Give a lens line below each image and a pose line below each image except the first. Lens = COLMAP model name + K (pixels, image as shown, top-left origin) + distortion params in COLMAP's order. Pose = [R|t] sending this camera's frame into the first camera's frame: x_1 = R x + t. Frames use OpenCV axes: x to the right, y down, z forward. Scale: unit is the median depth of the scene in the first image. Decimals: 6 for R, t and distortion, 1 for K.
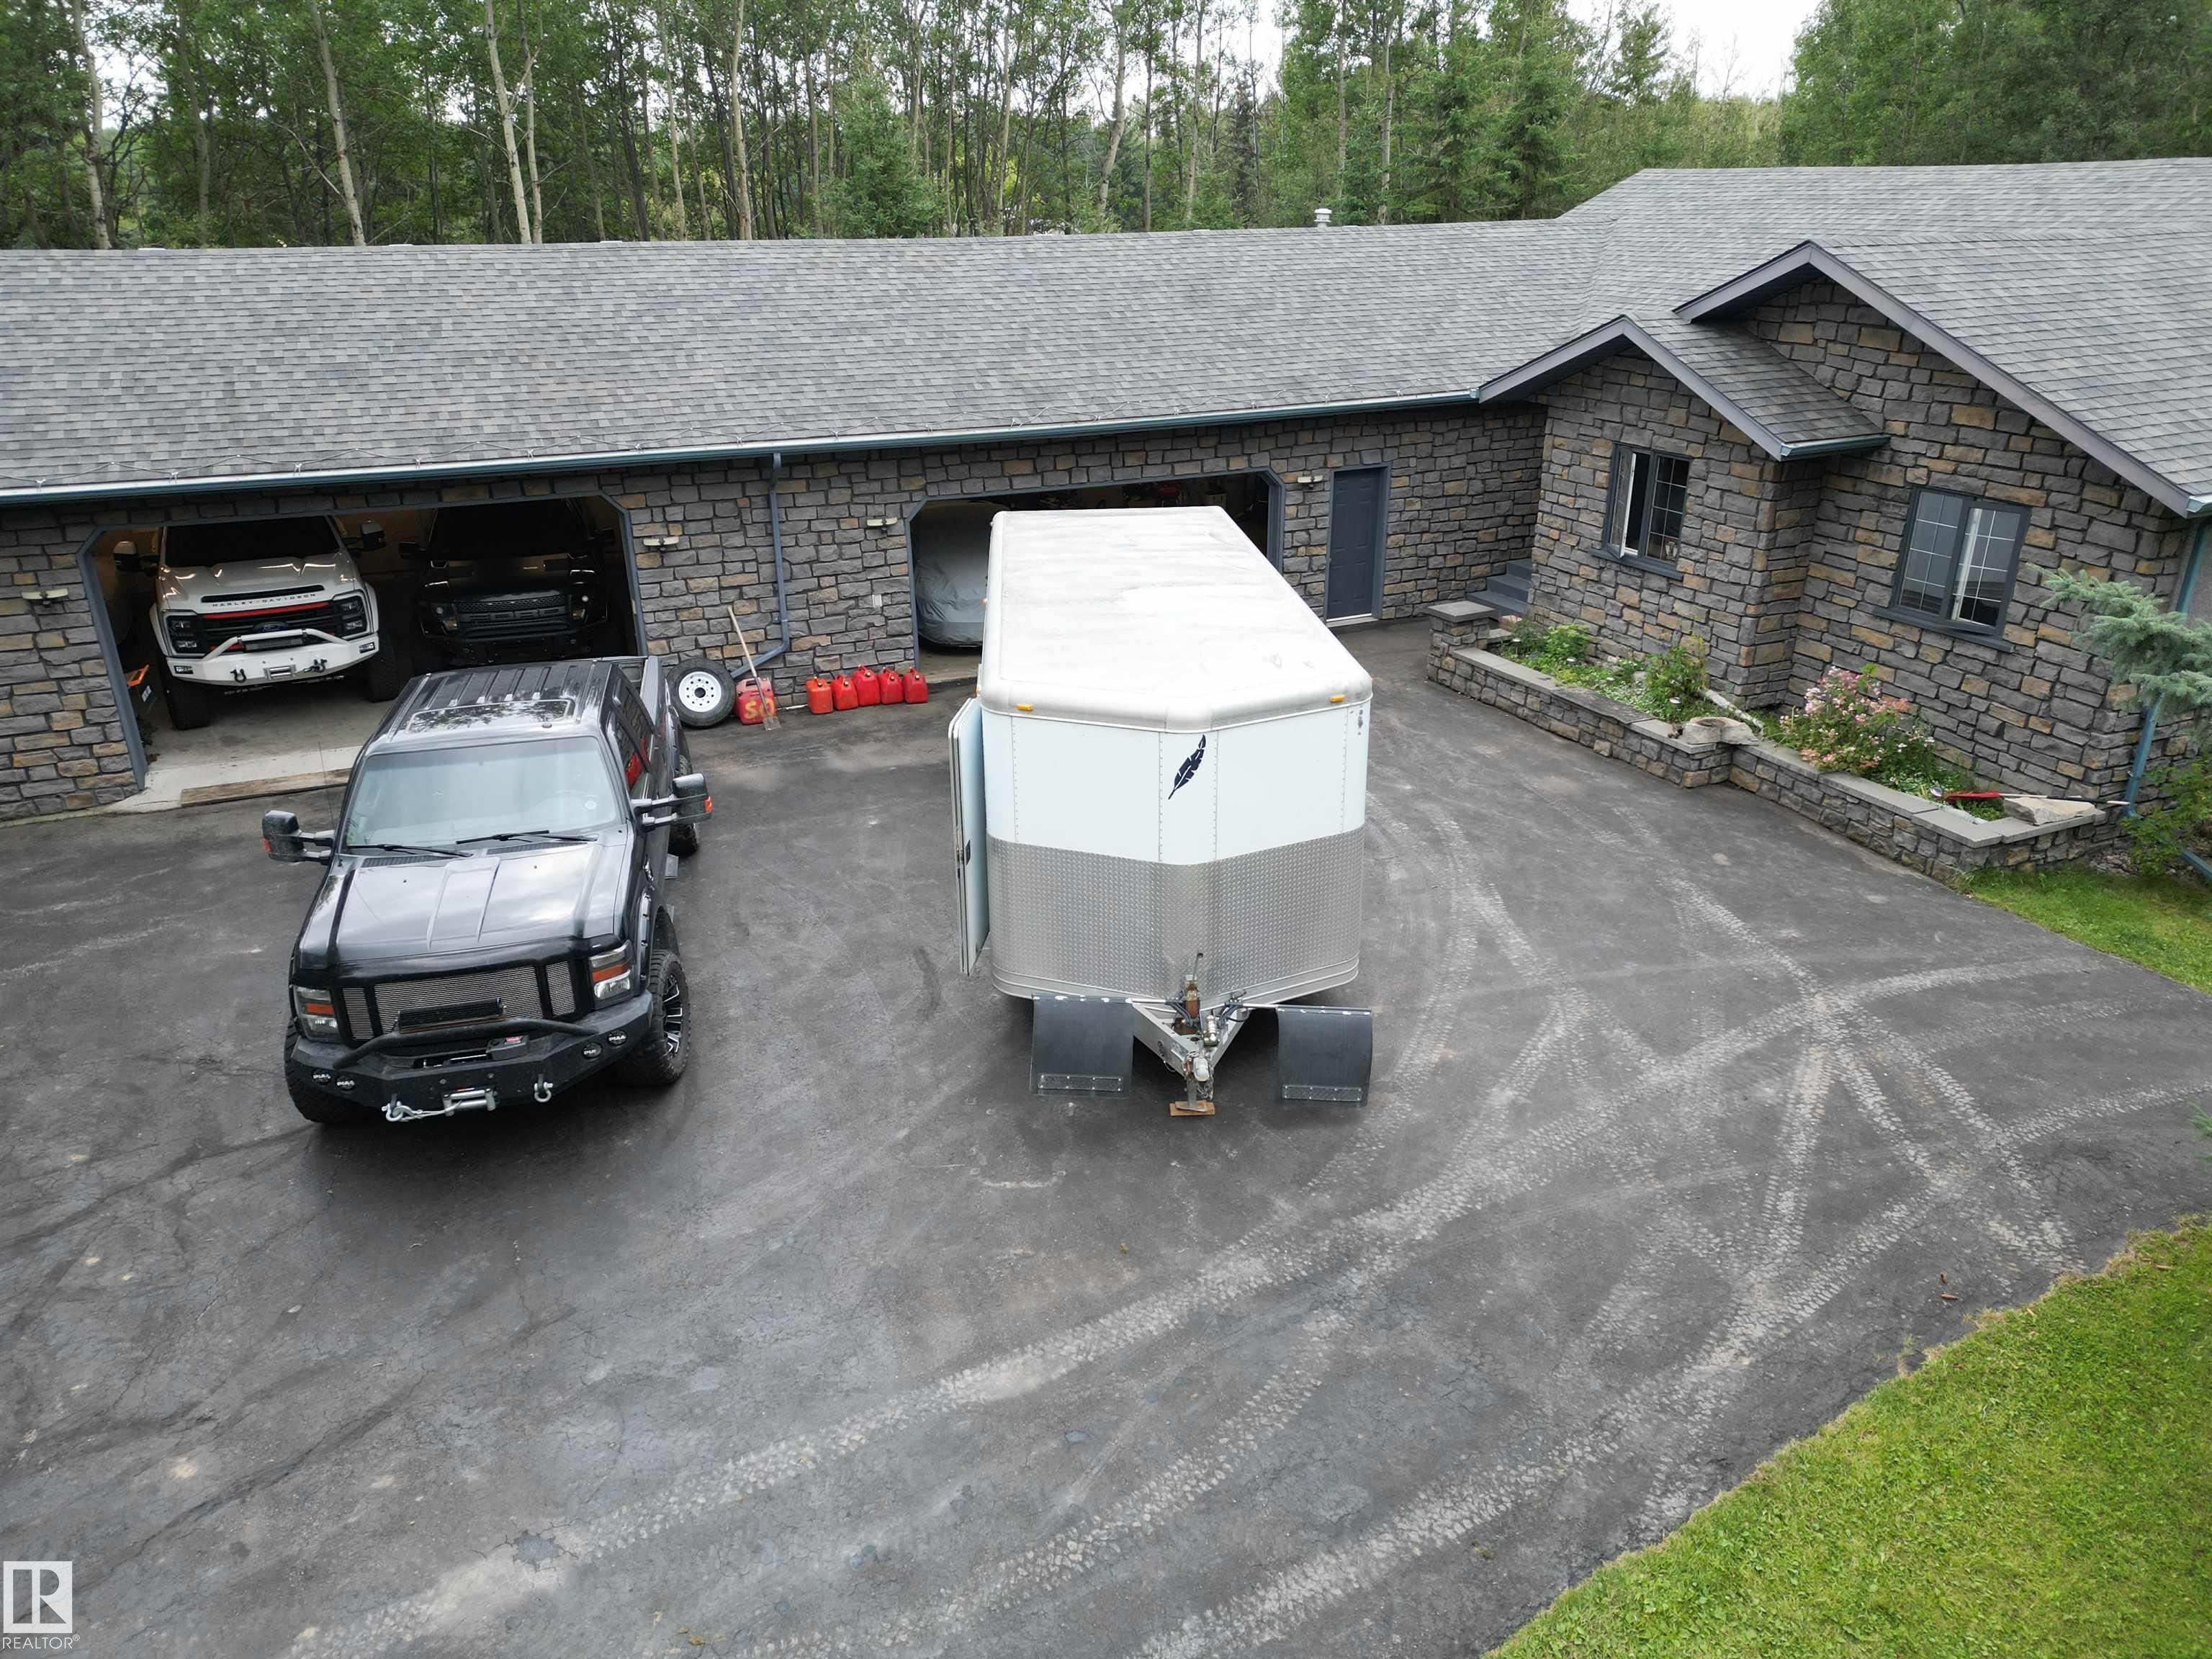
lens RADIAL K [[1540.7, 0, 1113.9], [0, 1540.7, 824.3], [0, 0, 1]] dist [0.094538, -0.098415]
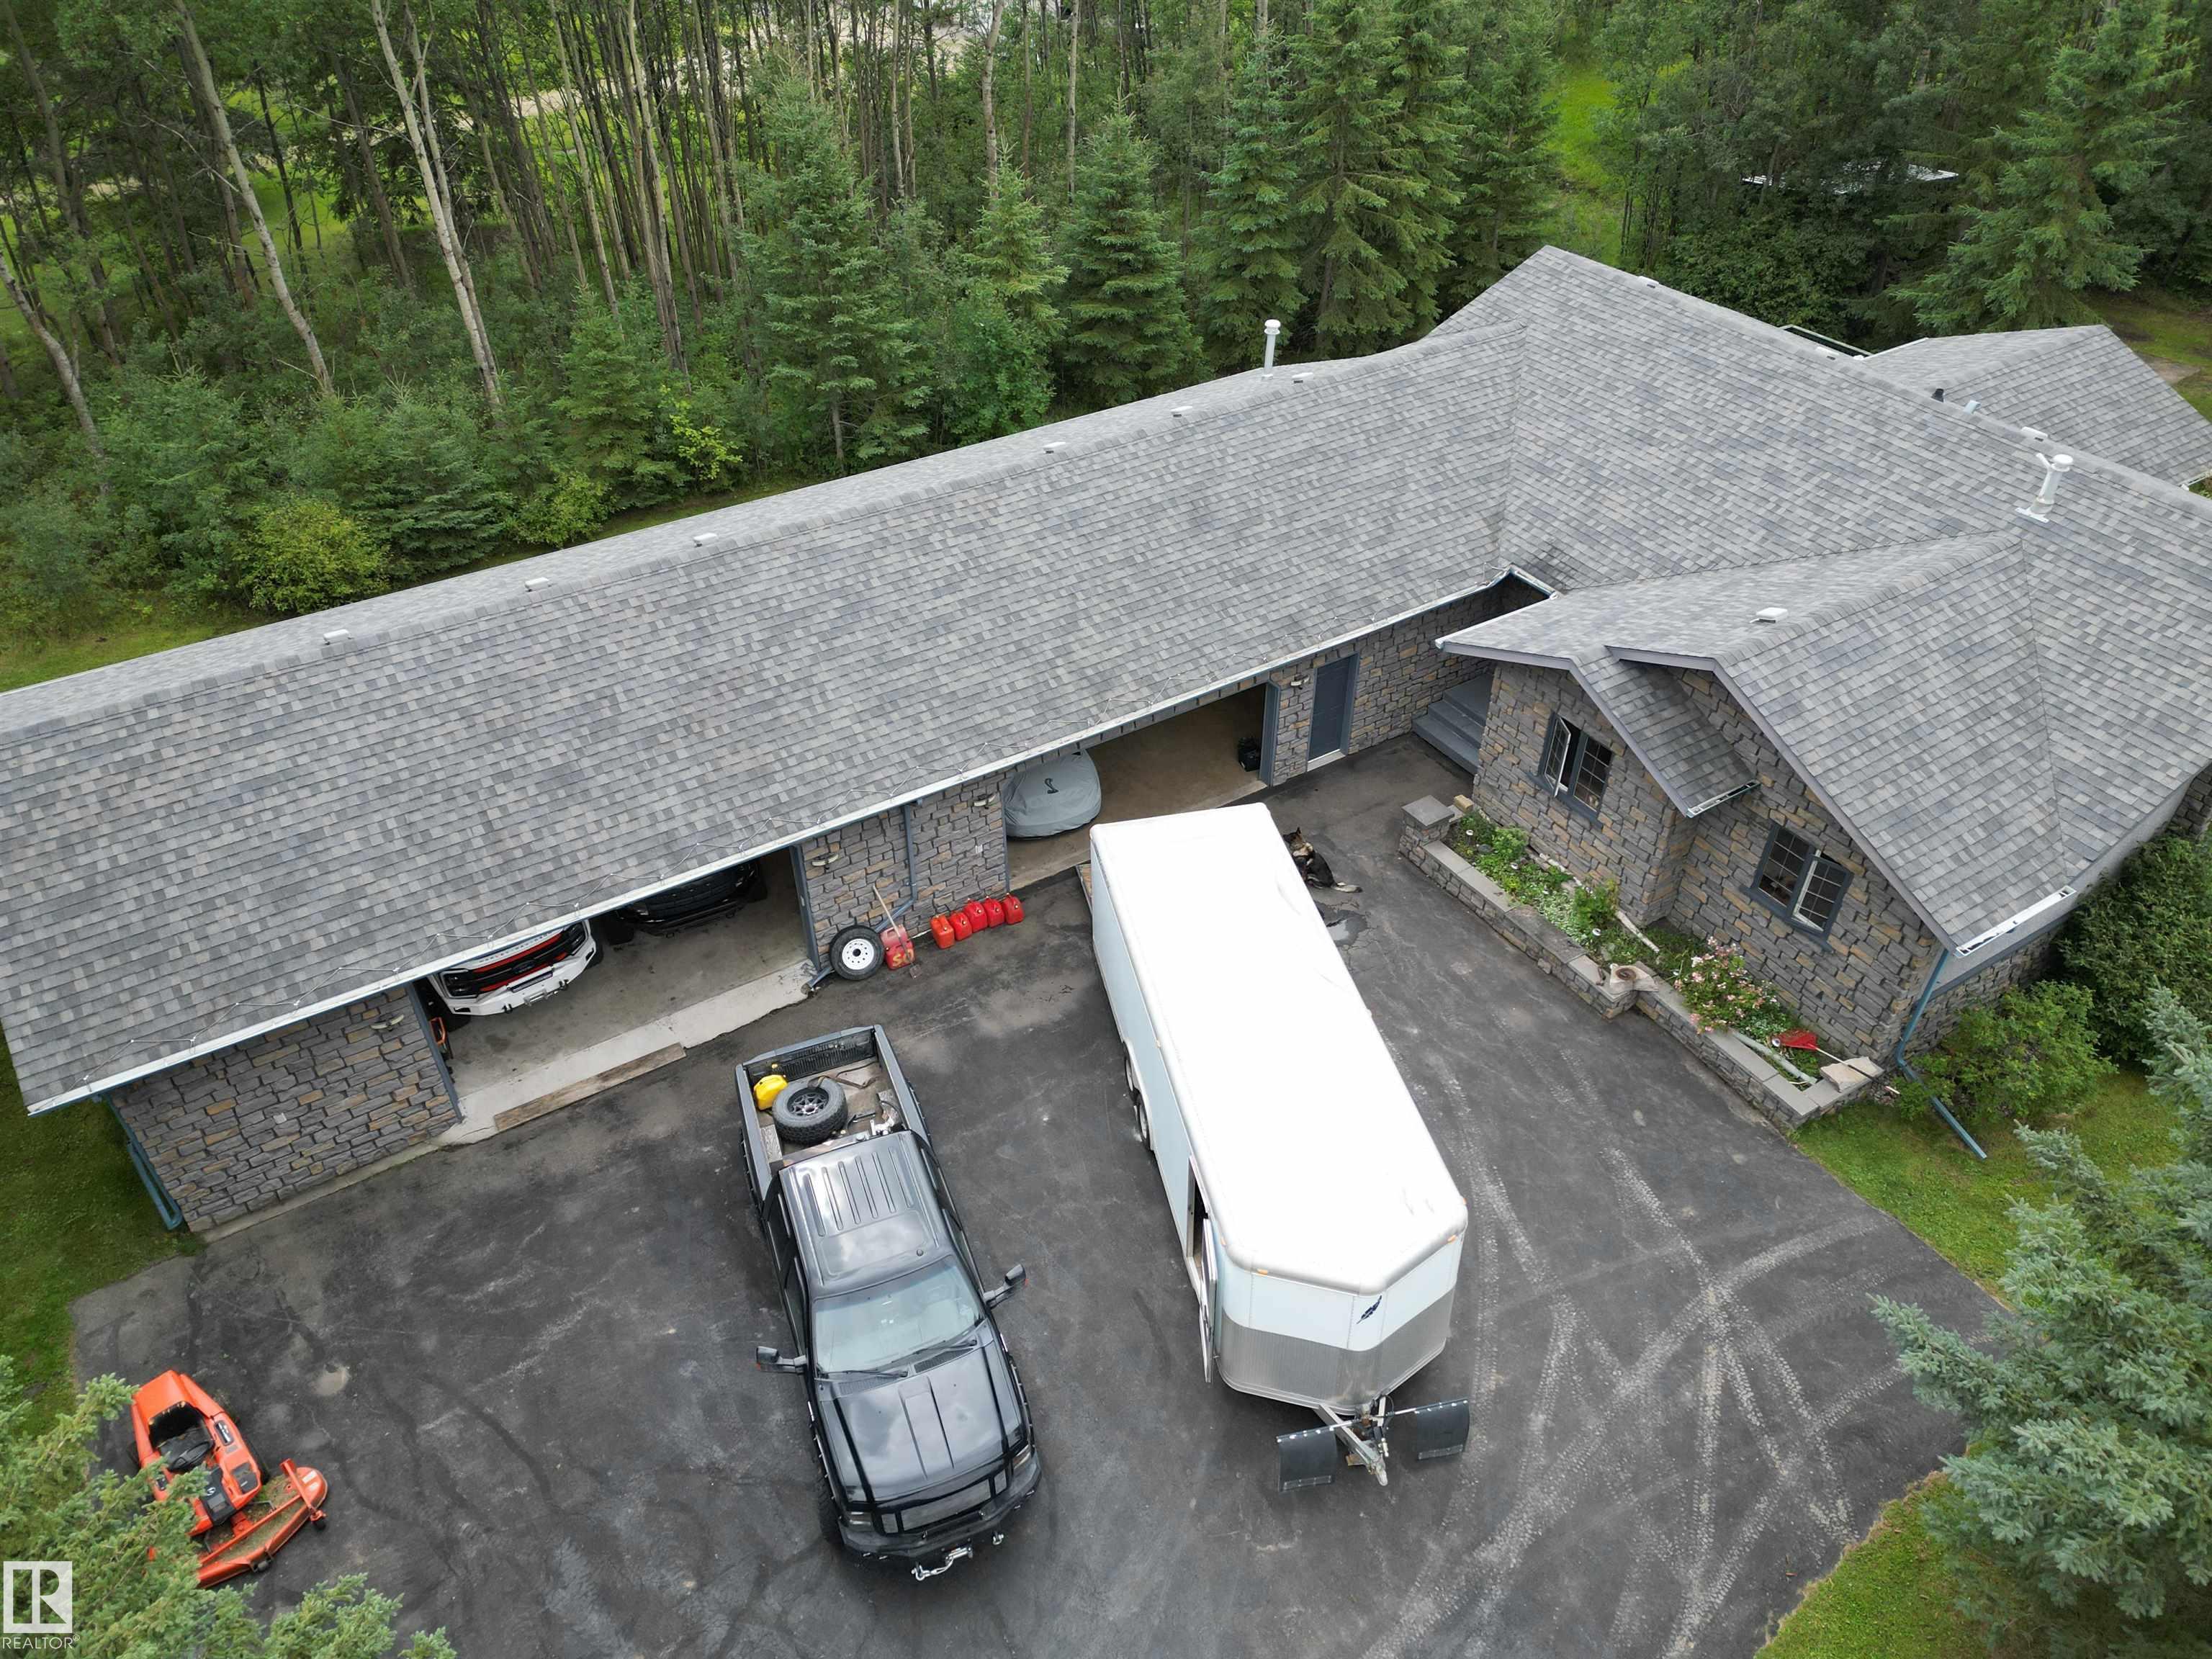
lens RADIAL K [[1540.7, 0, 1113.9], [0, 1540.7, 824.3], [0, 0, 1]] dist [0.094538, -0.098415]
pose [[0.989807, -0.084375, 0.114731, -0.293904], [0.047655, 0.955391, 0.291473, -0.823079], [-0.134206, -0.283034, 0.949674, -0.304111]]
